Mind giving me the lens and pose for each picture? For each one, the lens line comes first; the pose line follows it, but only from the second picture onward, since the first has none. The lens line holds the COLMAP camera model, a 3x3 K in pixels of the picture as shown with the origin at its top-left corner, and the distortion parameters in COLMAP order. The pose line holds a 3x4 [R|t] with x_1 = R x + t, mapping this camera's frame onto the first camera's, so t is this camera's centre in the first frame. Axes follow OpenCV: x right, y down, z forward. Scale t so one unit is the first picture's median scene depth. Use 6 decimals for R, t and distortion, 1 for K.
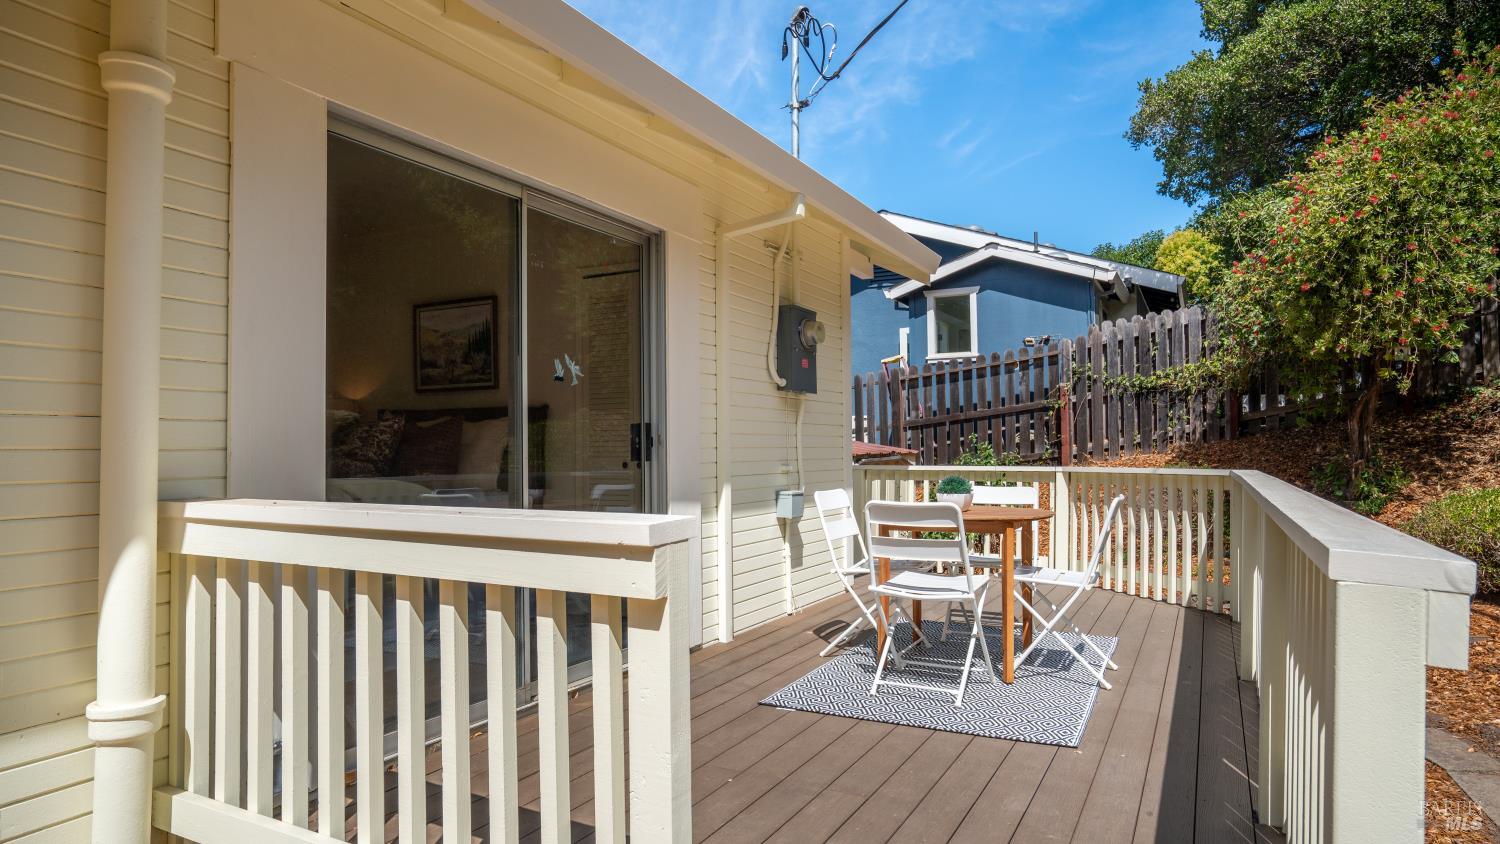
lens RADIAL K [[846.6, 0, 750.0], [0, 846.6, 422.0], [0, 0, 1]] dist [-0.000137, 0.001347]
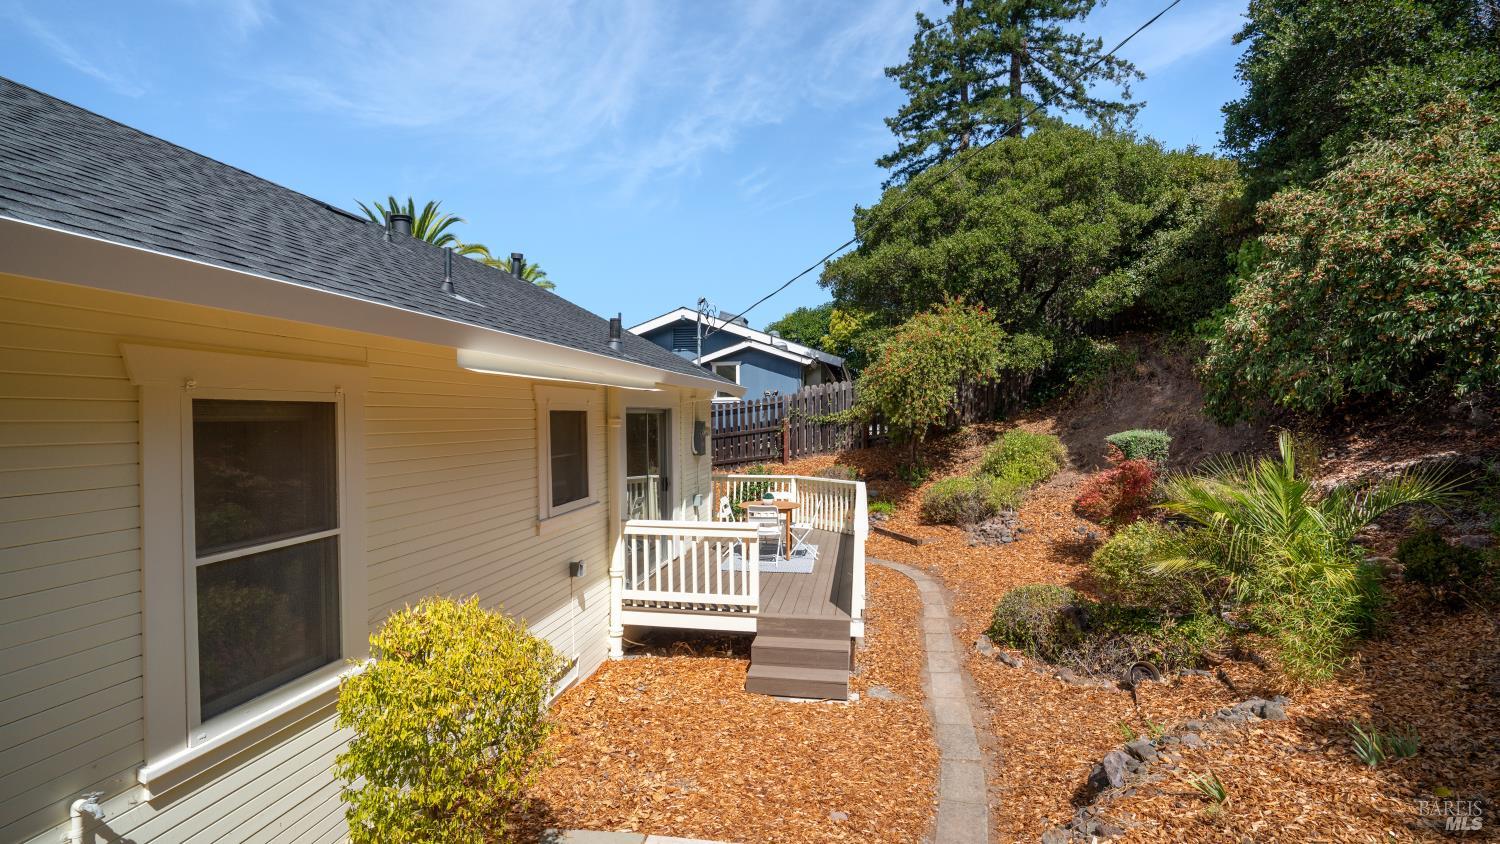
lens RADIAL K [[687.8, 0, 750.0], [0, 687.8, 422.0], [0, 0, 1]] dist [-0.035372, 0.000702]
pose [[0.944371, -0.000376, 0.328881, -0.211119], [-0.011661, 0.999332, 0.034627, -0.092259], [-0.328674, -0.036536, 0.943736, -0.424512]]
